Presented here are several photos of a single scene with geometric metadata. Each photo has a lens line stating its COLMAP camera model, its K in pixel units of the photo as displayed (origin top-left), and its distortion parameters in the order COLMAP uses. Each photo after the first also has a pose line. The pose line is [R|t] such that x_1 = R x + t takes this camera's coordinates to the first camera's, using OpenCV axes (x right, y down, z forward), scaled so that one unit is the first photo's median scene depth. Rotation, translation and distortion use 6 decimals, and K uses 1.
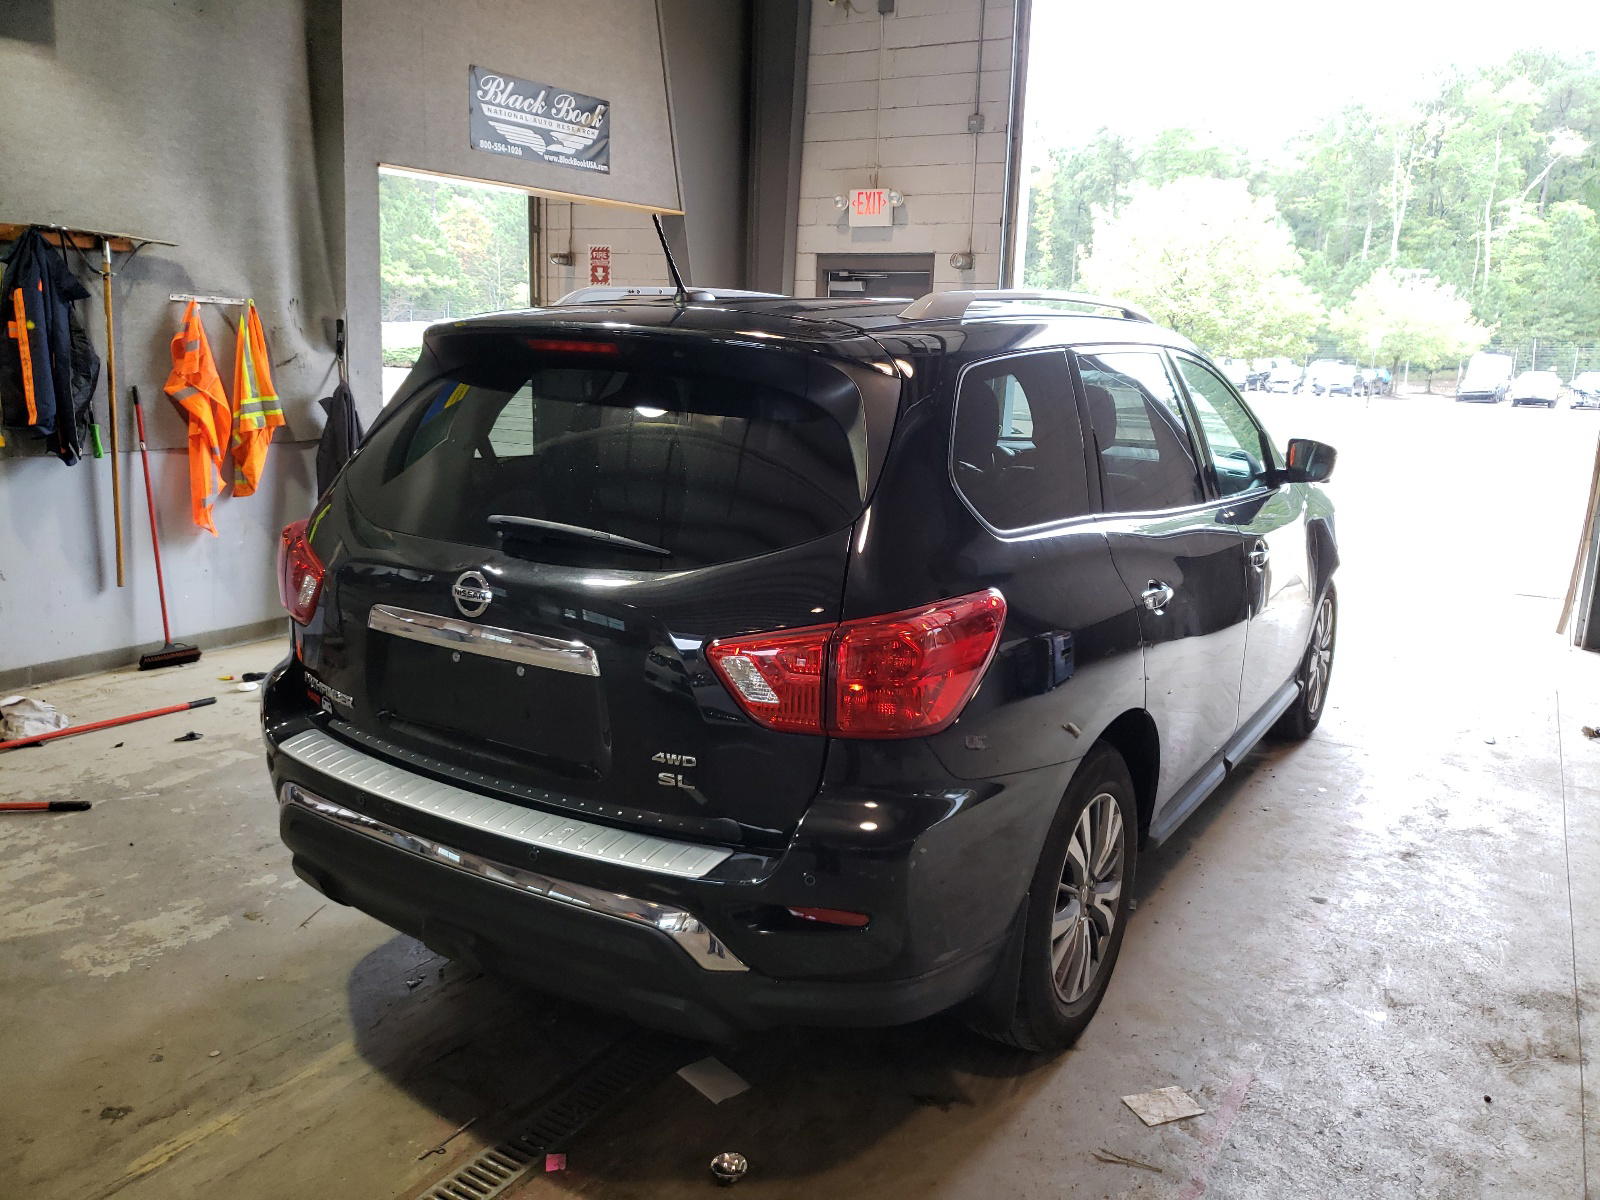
lens RADIAL K [[1233.9, 0, 800.0], [0, 1233.9, 600.0], [0, 0, 1]] dist [0.002052, -0.002734]
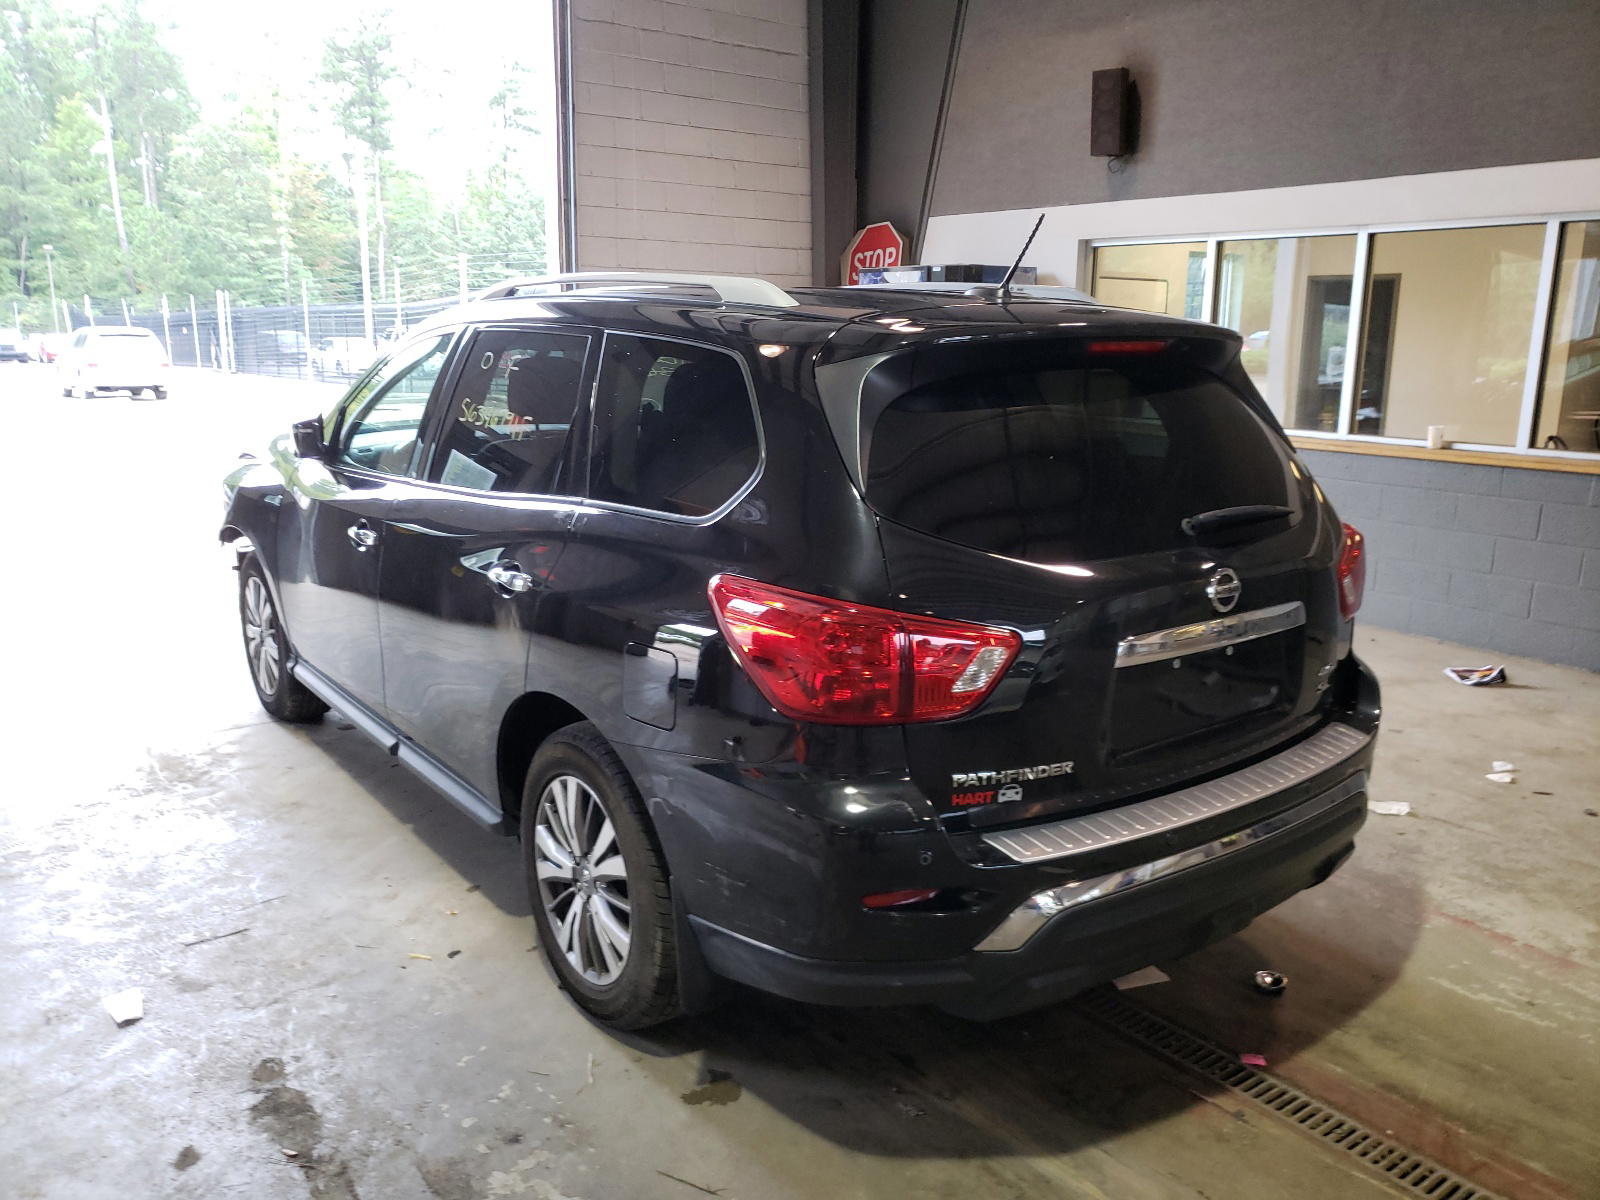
lens RADIAL K [[1233.9, 0, 800.0], [0, 1233.9, 600.0], [0, 0, 1]] dist [0.002052, -0.002734]
pose [[0.347636, -0.215599, 0.912506, -1.421714], [0.188794, 0.969368, 0.157109, -0.242695], [-0.918426, 0.117659, 0.377691, 0.980126]]
